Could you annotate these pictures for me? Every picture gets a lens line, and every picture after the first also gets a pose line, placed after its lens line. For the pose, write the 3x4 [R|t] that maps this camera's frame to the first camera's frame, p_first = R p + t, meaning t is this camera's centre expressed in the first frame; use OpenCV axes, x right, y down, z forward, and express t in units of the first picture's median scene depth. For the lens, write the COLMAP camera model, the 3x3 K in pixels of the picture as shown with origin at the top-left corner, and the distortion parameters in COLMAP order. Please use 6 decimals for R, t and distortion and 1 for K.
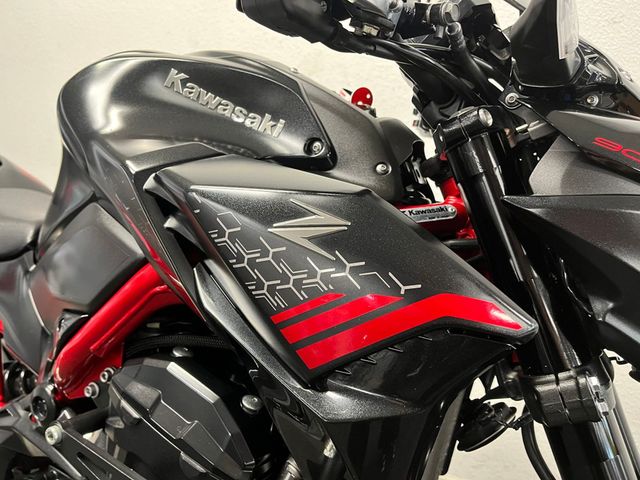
lens RADIAL K [[483.6, 0, 319.1], [0, 483.6, 241.0], [0, 0, 1]] dist [0.009768, -0.011514]
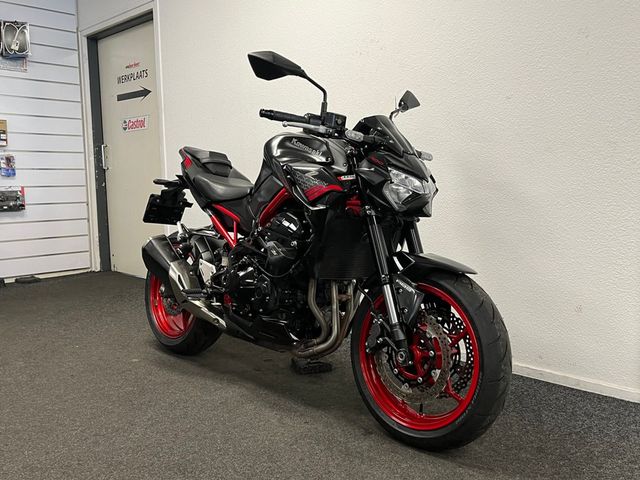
lens RADIAL K [[586.5, 0, 319.1], [0, 586.5, 239.6], [0, 0, 1]] dist [0.076463, 0.000000]
pose [[0.945166, 0.036159, -0.324583, 1.419184], [-0.057065, 0.996848, -0.055119, 0.676248], [0.321566, 0.070619, 0.944250, -3.244772]]
